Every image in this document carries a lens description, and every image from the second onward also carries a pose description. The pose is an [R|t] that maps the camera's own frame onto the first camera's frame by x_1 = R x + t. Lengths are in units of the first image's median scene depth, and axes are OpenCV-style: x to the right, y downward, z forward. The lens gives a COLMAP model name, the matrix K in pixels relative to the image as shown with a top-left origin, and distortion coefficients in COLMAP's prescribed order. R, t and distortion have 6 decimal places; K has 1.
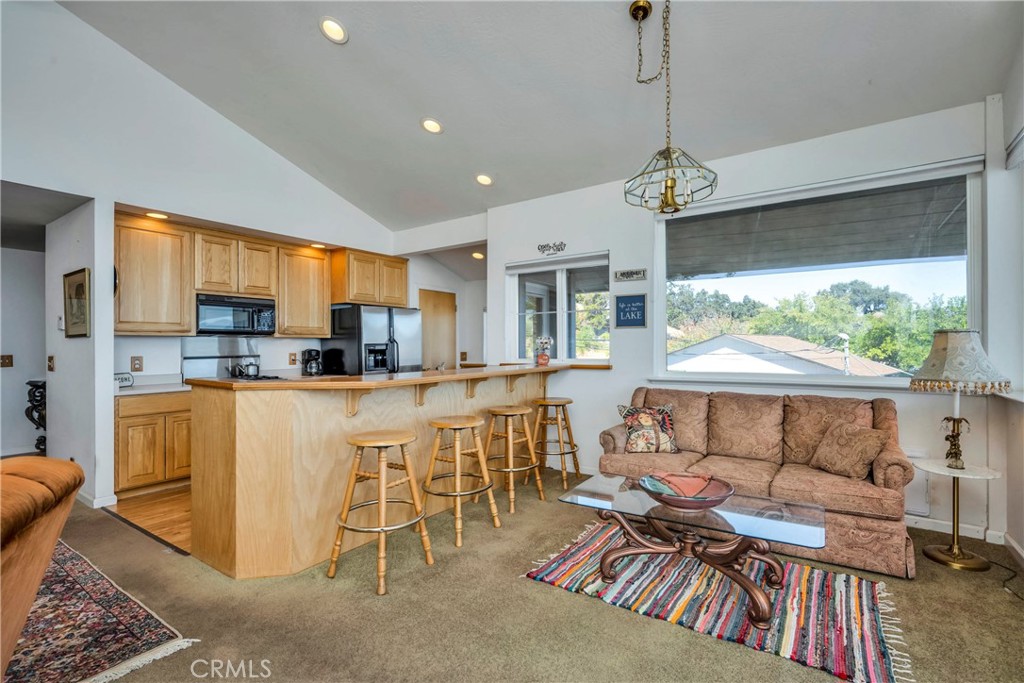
lens RADIAL K [[478.8, 0, 511.9], [0, 478.8, 343.4], [0, 0, 1]] dist [0.001907, 0.000457]
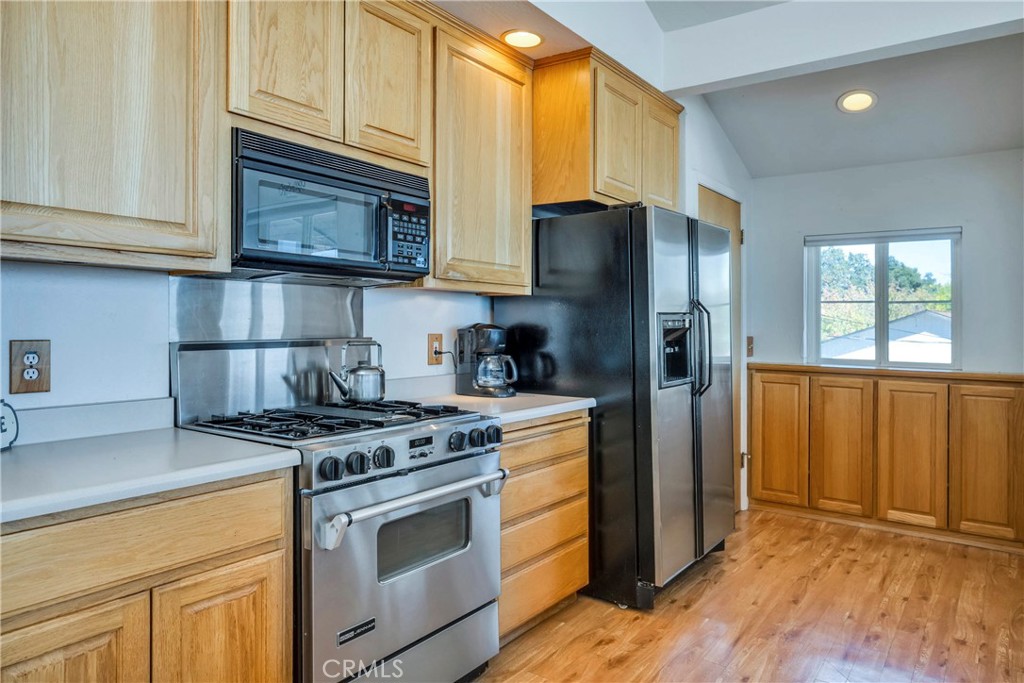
lens RADIAL K [[674.9, 0, 540.5], [0, 674.9, 339.2], [0, 0, 1]] dist [-0.001892, 0.000464]
pose [[0.999642, 0.017941, 0.019848, -0.419039], [-0.018509, 0.999413, 0.028835, 0.008348], [-0.019319, -0.029192, 0.999387, 0.511440]]
